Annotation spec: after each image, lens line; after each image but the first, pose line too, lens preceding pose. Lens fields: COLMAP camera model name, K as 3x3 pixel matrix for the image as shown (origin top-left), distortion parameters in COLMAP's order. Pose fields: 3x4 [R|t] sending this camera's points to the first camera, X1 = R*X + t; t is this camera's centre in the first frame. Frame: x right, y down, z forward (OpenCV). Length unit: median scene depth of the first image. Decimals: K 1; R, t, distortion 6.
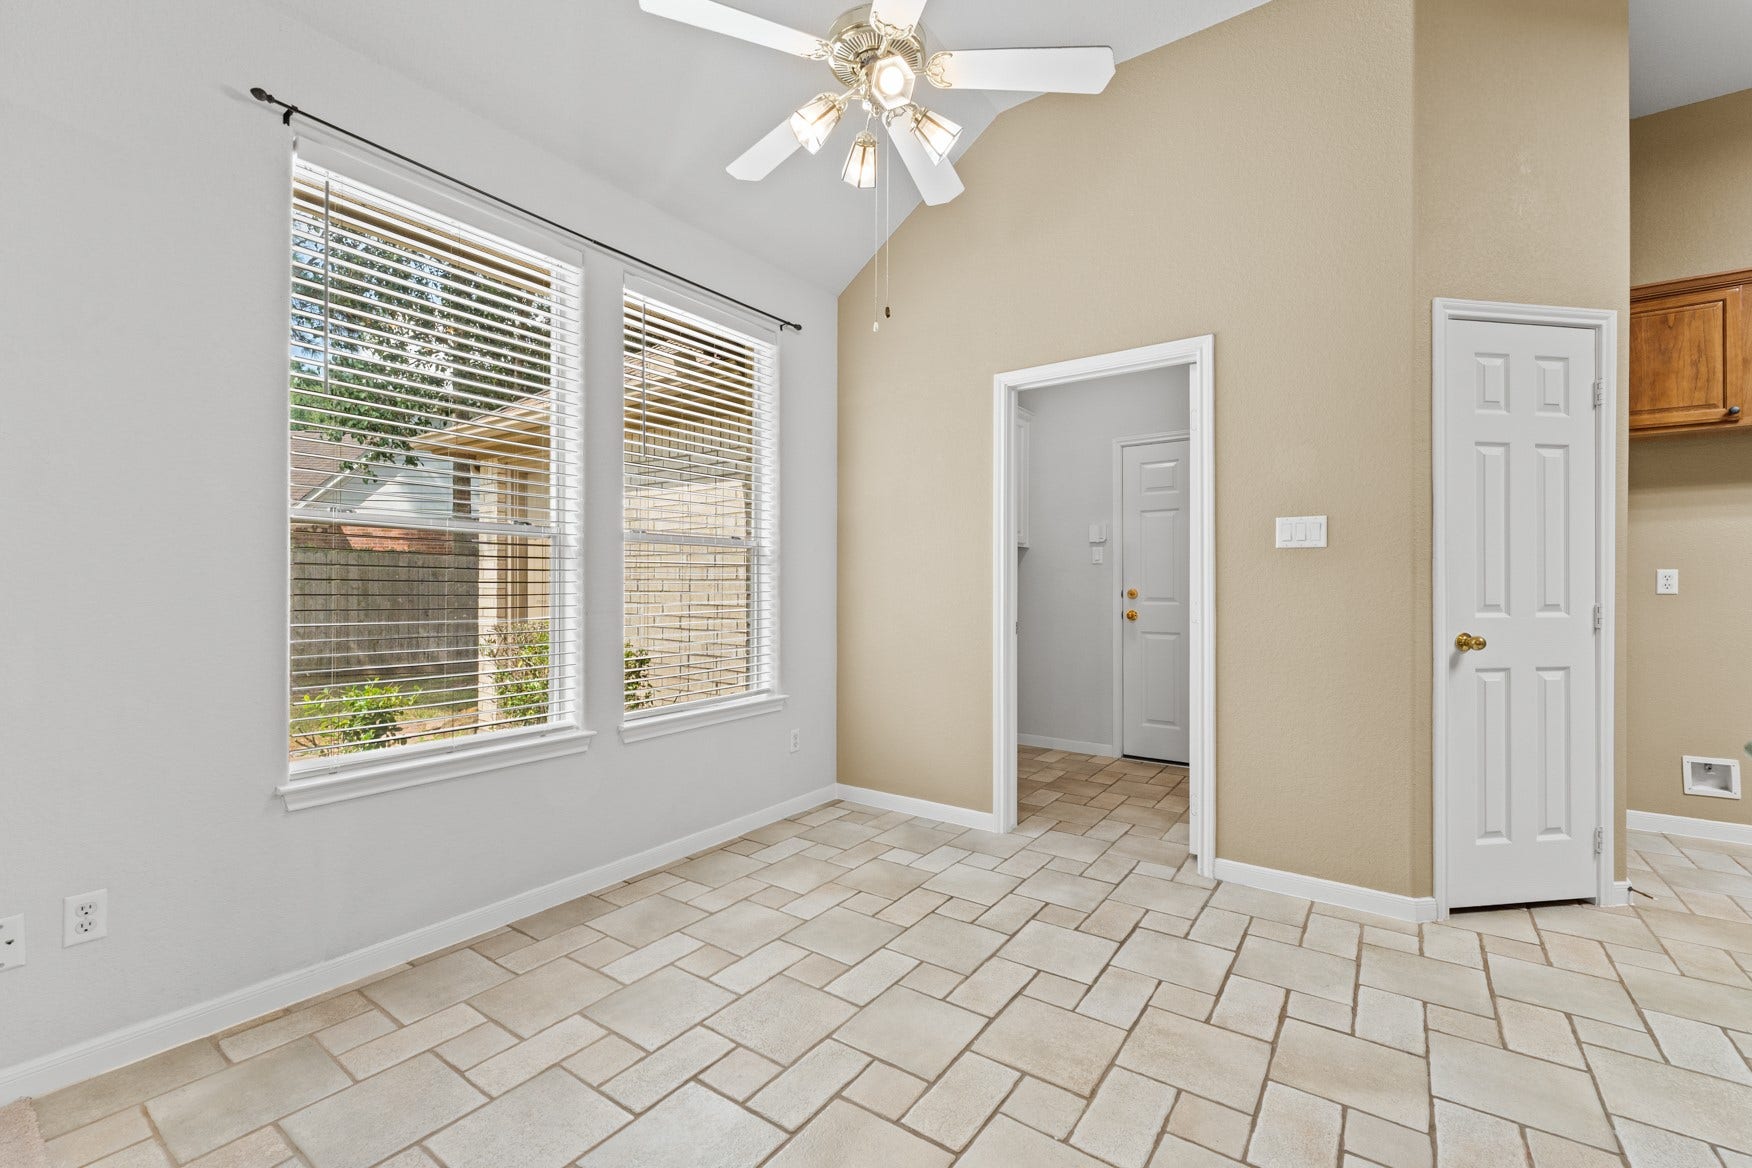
lens RADIAL K [[732.0, 0, 876.6], [0, 732.0, 579.3], [0, 0, 1]] dist [-0.002547, -0.000239]
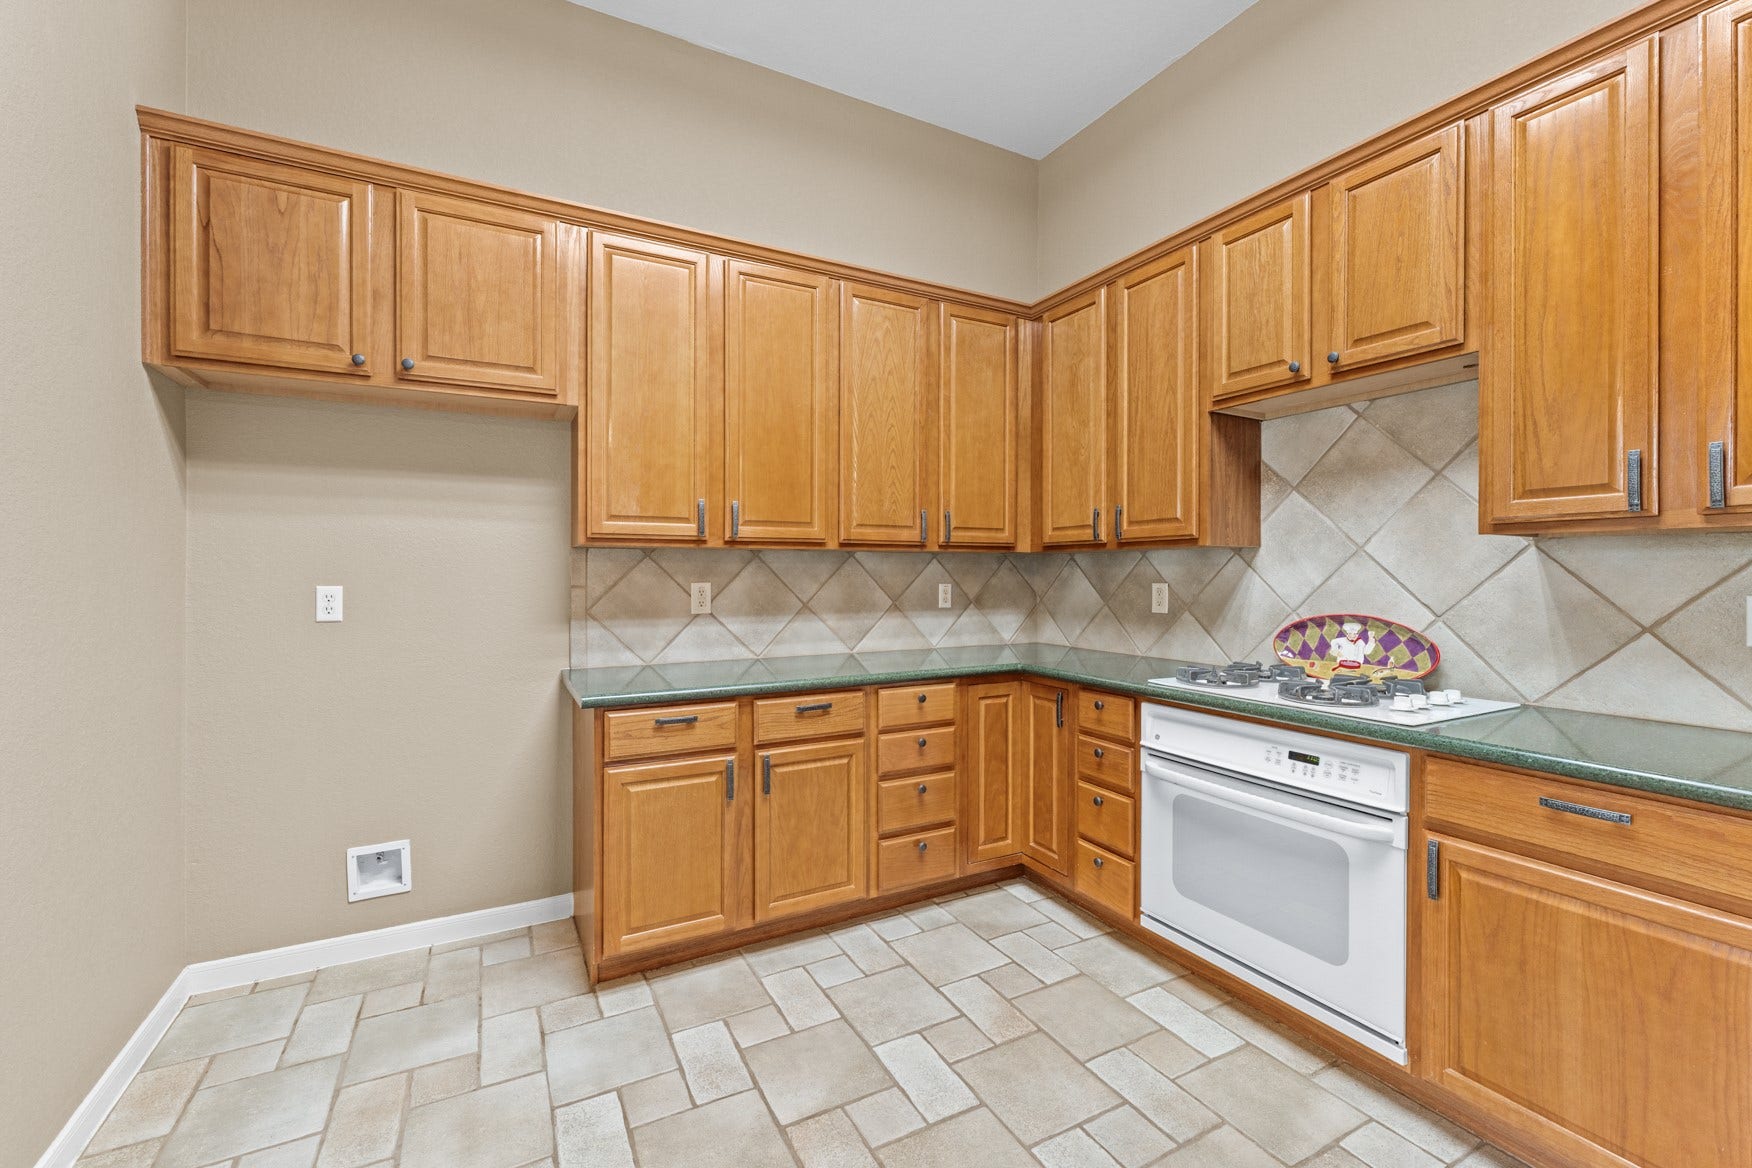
lens RADIAL K [[732.0, 0, 878.5], [0, 732.0, 579.3], [0, 0, 1]] dist [-0.002547, -0.000239]
pose [[0.446326, -0.001782, 0.894869, 0.750009], [-0.008632, 0.999943, 0.006297, -0.031170], [-0.894829, -0.010535, 0.446285, 0.240016]]
